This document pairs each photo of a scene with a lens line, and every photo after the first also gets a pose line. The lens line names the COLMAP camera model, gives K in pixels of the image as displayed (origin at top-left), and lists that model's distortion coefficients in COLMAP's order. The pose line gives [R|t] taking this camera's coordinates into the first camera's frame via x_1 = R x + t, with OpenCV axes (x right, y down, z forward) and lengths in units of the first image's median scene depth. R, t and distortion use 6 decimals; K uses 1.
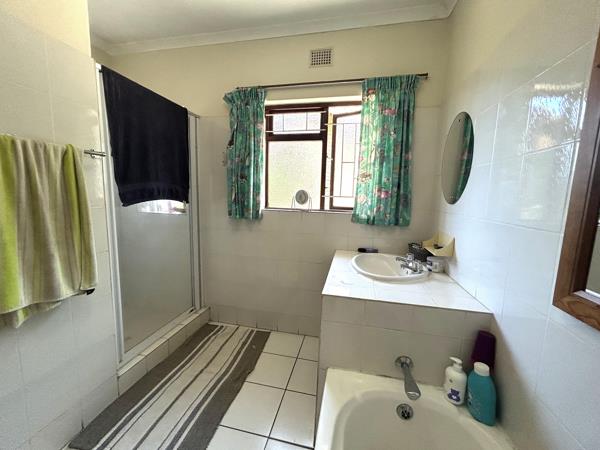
lens RADIAL K [[242.3, 0, 300.3], [0, 242.3, 221.3], [0, 0, 1]] dist [-0.000017, 0.000110]
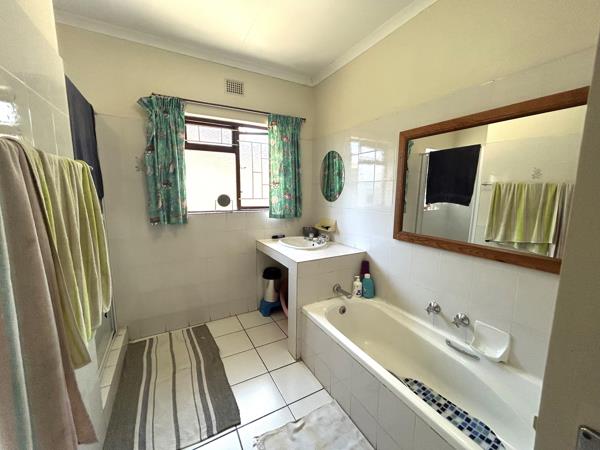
lens RADIAL K [[242.3, 0, 300.3], [0, 242.3, 221.3], [0, 0, 1]] dist [-0.000017, 0.000110]
pose [[0.751149, -0.106354, 0.651509, -0.555868], [0.090182, 0.994216, 0.058325, -0.039441], [-0.653944, 0.014944, 0.756395, -0.146103]]
